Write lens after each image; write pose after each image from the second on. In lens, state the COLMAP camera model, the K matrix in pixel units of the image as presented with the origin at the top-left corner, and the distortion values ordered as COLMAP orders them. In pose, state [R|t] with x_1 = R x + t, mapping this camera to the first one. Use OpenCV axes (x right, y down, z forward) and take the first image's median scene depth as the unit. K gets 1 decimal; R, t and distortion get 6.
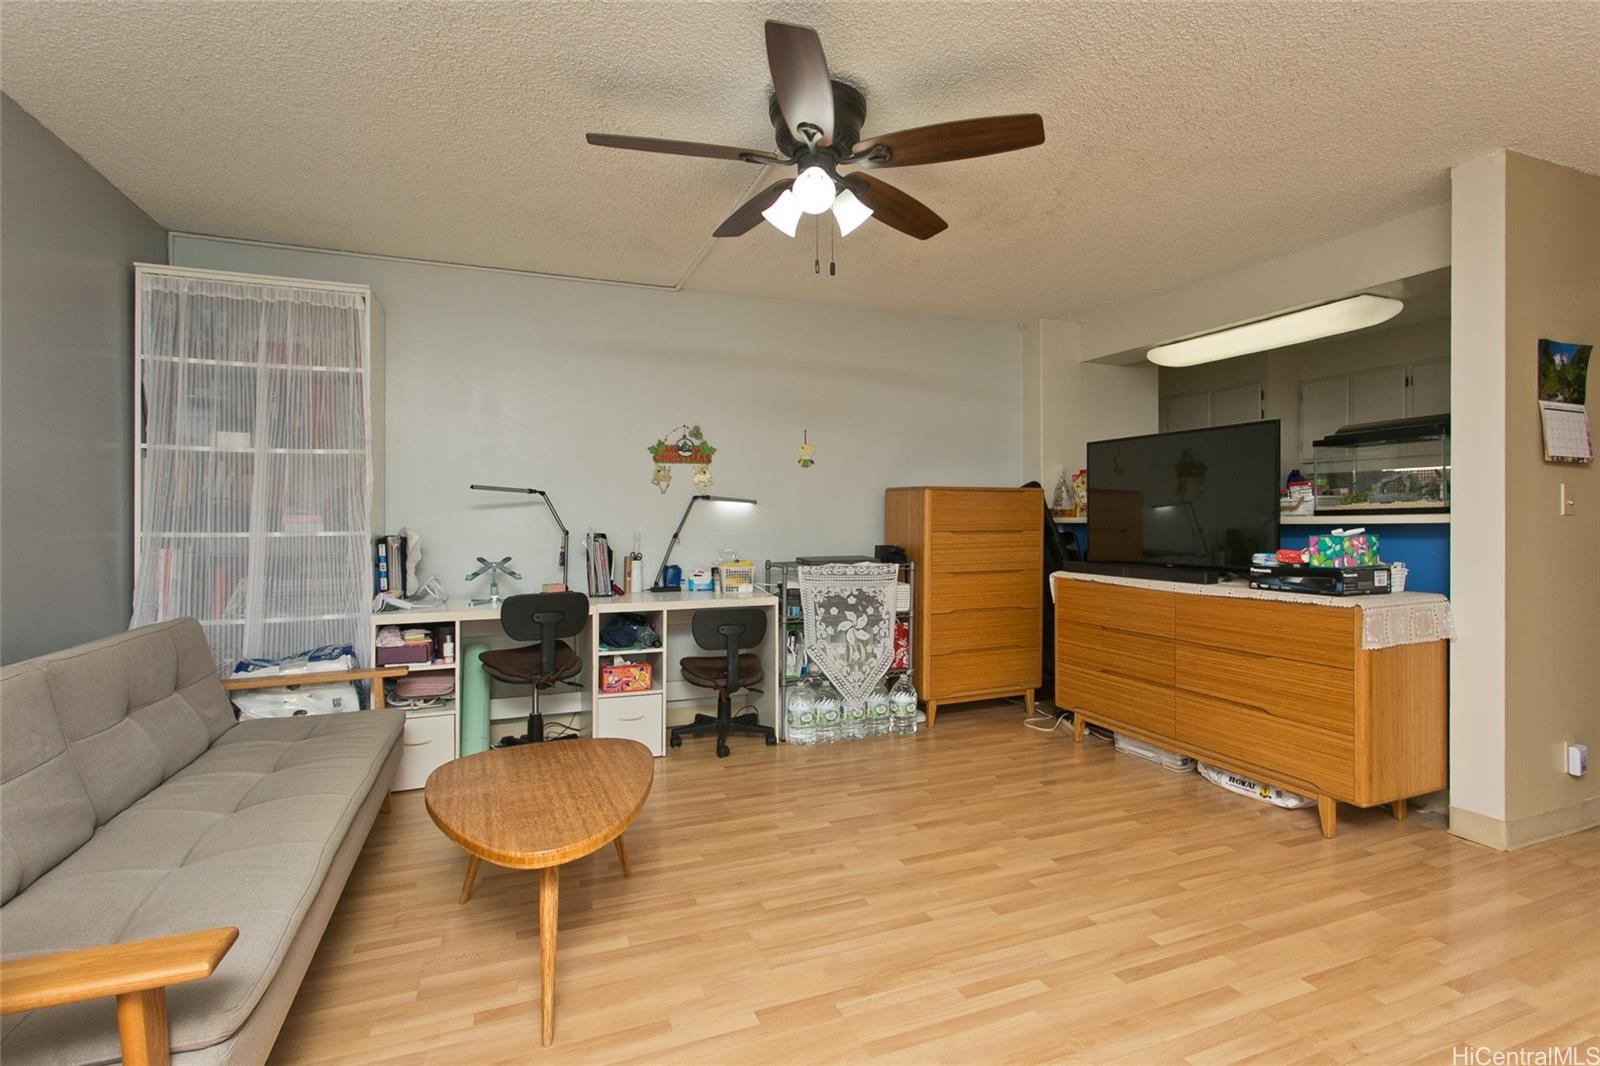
lens RADIAL K [[752.5, 0, 807.5], [0, 752.5, 529.3], [0, 0, 1]] dist [-0.002292, 0.000745]
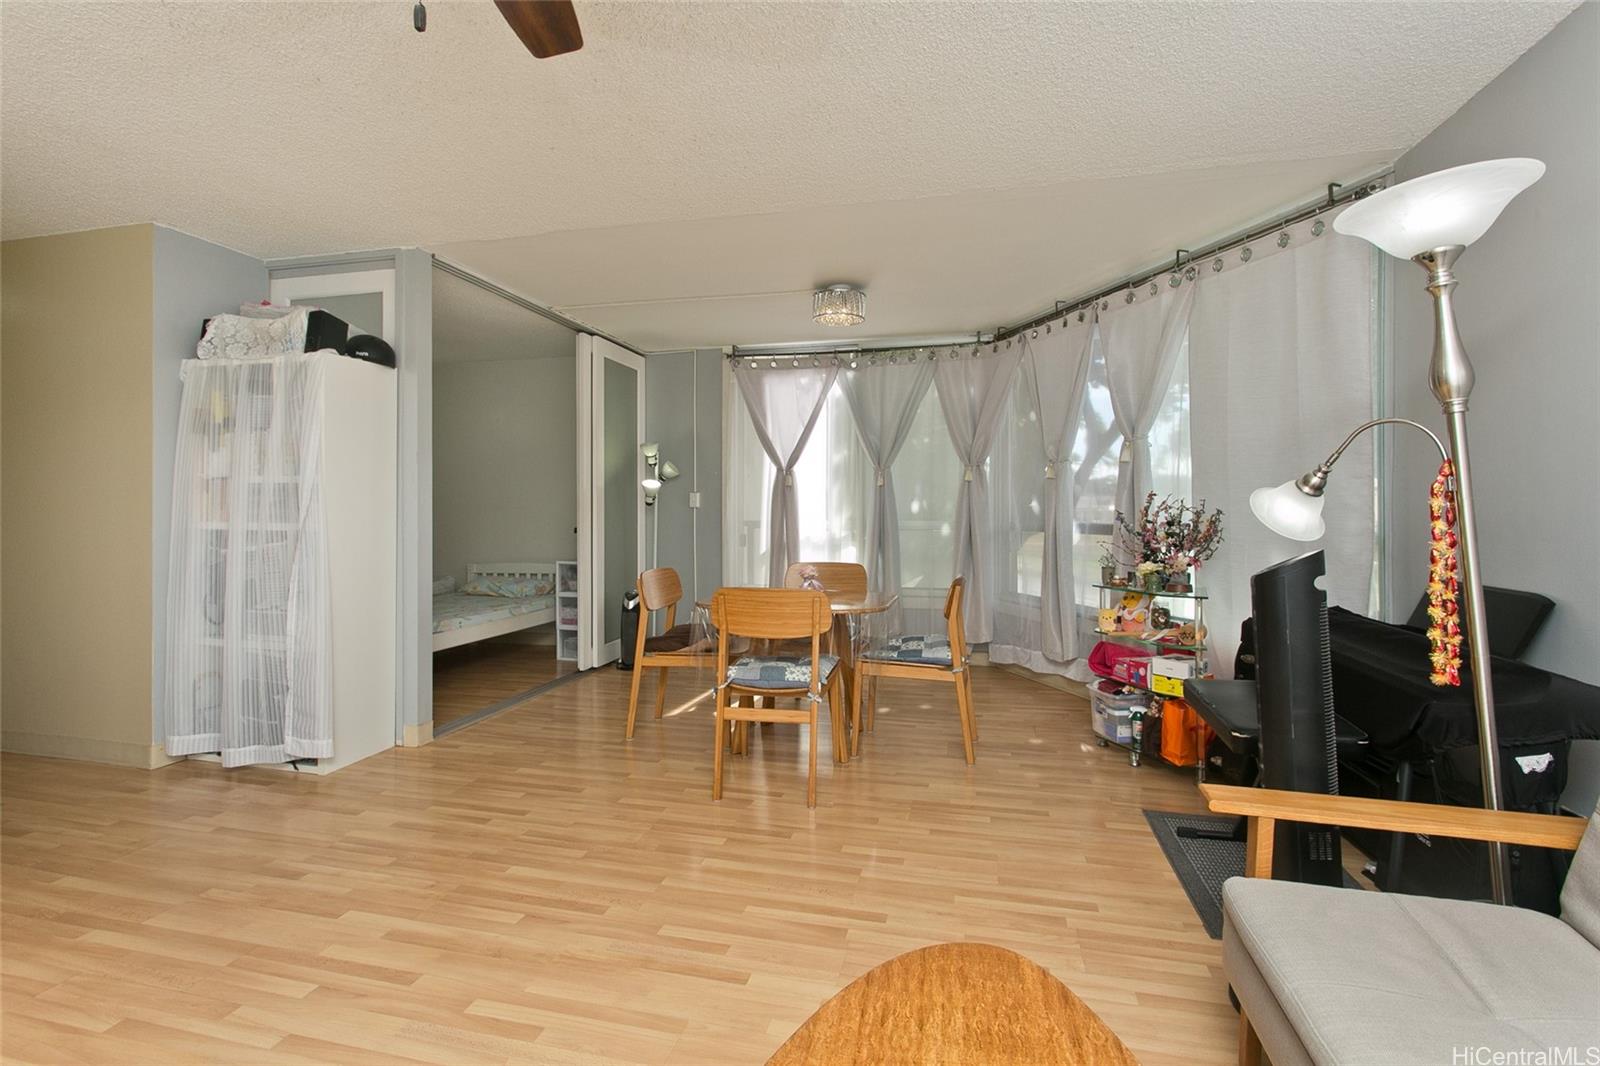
lens RADIAL K [[752.5, 0, 808.2], [0, 752.5, 504.8], [0, 0, 1]] dist [-0.002292, 0.000745]
pose [[-0.831115, 0.006767, 0.556060, -0.508657], [0.004289, 0.999974, -0.005759, -0.011305], [-0.556085, -0.002401, -0.831122, 1.403901]]
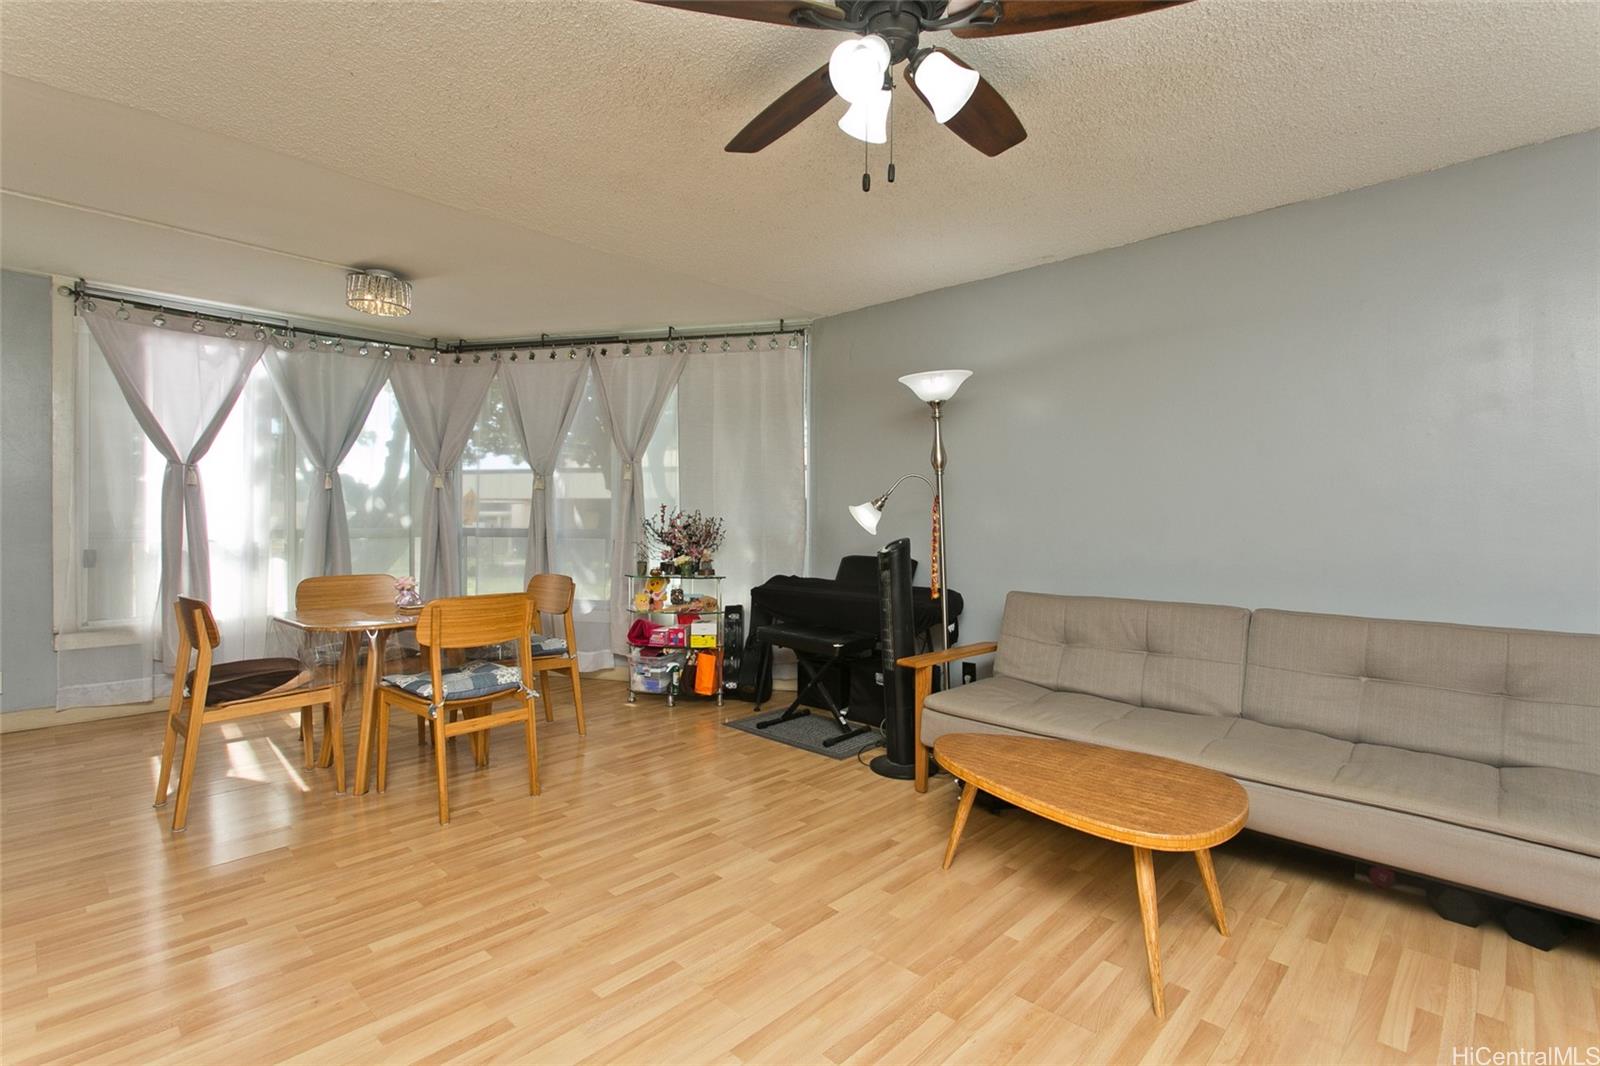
lens RADIAL K [[752.5, 0, 804.4], [0, 752.5, 522.1], [0, 0, 1]] dist [-0.002292, 0.000745]
pose [[-0.893468, 0.002610, -0.449120, 0.470401], [-0.002519, 0.999938, 0.010823, -0.018906], [0.449121, 0.010801, -0.893406, 1.809789]]
